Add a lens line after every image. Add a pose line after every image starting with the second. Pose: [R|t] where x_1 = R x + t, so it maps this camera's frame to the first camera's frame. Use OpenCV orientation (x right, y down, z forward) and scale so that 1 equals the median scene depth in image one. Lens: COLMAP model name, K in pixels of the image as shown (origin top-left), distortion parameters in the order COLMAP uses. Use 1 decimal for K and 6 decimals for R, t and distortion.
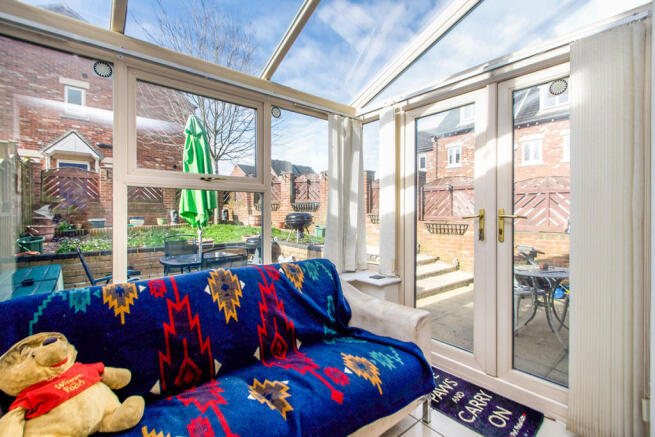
lens RADIAL K [[304.9, 0, 327.5], [0, 304.9, 218.5], [0, 0, 1]] dist [0.000135, 0.000002]
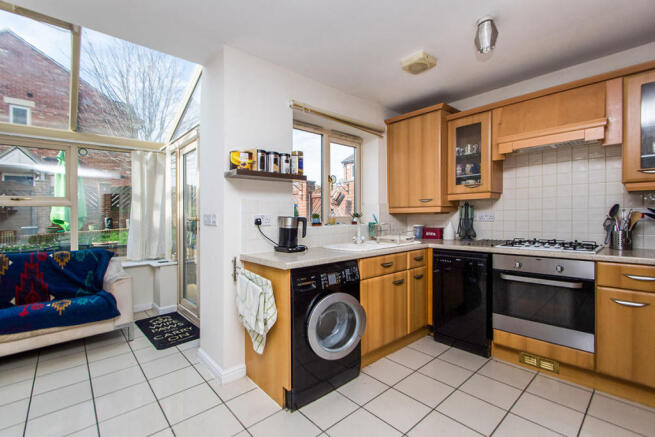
lens RADIAL K [[298.7, 0, 327.5], [0, 298.7, 218.5], [0, 0, 1]] dist [-0.000943, 0.000172]
pose [[0.998493, -0.022257, 0.050157, 0.988204], [0.022695, 0.999709, -0.008186, 0.014367], [-0.049960, 0.009312, 0.998708, -0.535780]]
